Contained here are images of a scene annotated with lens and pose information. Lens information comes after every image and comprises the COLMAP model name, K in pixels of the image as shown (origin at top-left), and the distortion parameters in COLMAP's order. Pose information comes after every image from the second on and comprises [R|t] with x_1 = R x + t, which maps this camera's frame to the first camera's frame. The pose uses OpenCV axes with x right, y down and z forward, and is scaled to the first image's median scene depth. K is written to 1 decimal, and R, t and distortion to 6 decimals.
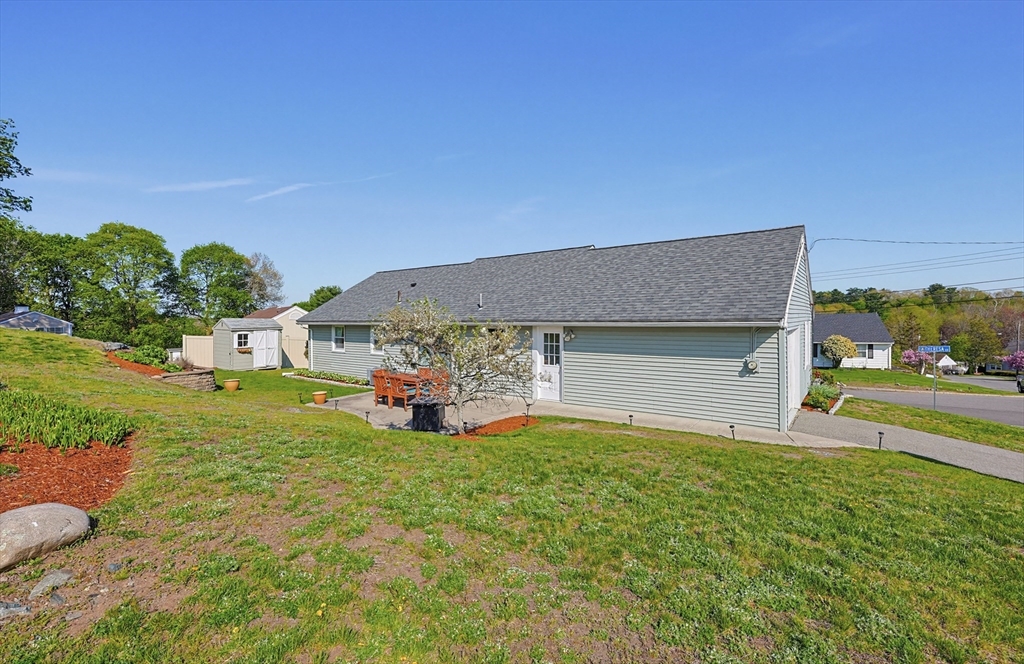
lens RADIAL K [[441.7, 0, 515.8], [0, 441.7, 334.8], [0, 0, 1]] dist [-0.002415, -0.000714]
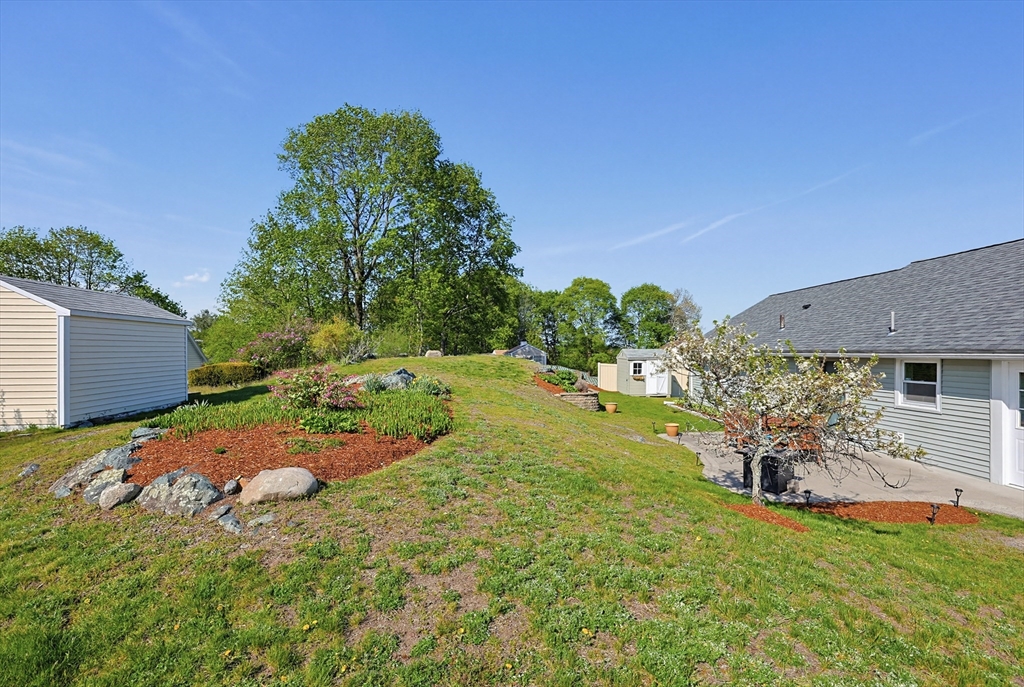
lens RADIAL K [[444.5, 0, 511.8], [0, 444.5, 349.4], [0, 0, 1]] dist [-0.003474, -0.000389]
pose [[0.616727, -0.001159, -0.787176, 0.073717], [-0.027867, 0.999340, -0.023303, -0.001023], [0.786684, 0.036308, 0.616288, 0.078356]]
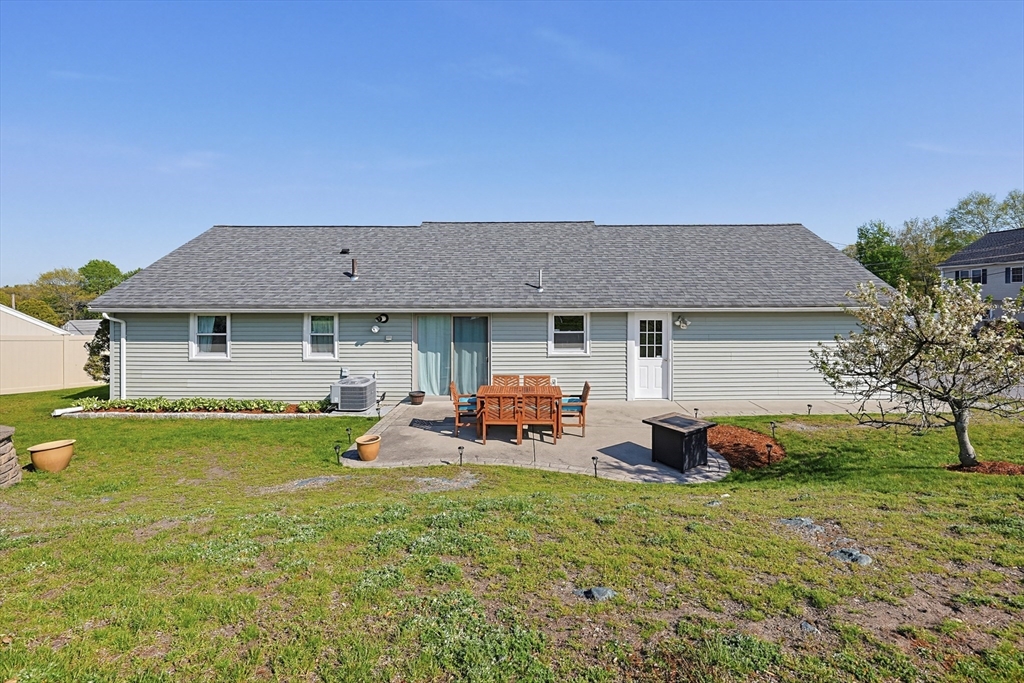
lens RADIAL K [[417.7, 0, 510.3], [0, 417.7, 350.2], [0, 0, 1]] dist [0.000910, 0.000025]
pose [[0.804176, -0.059466, 0.591409, -0.411483], [0.016092, 0.996796, 0.078347, -0.009030], [-0.594173, -0.053488, 0.802557, 0.337764]]
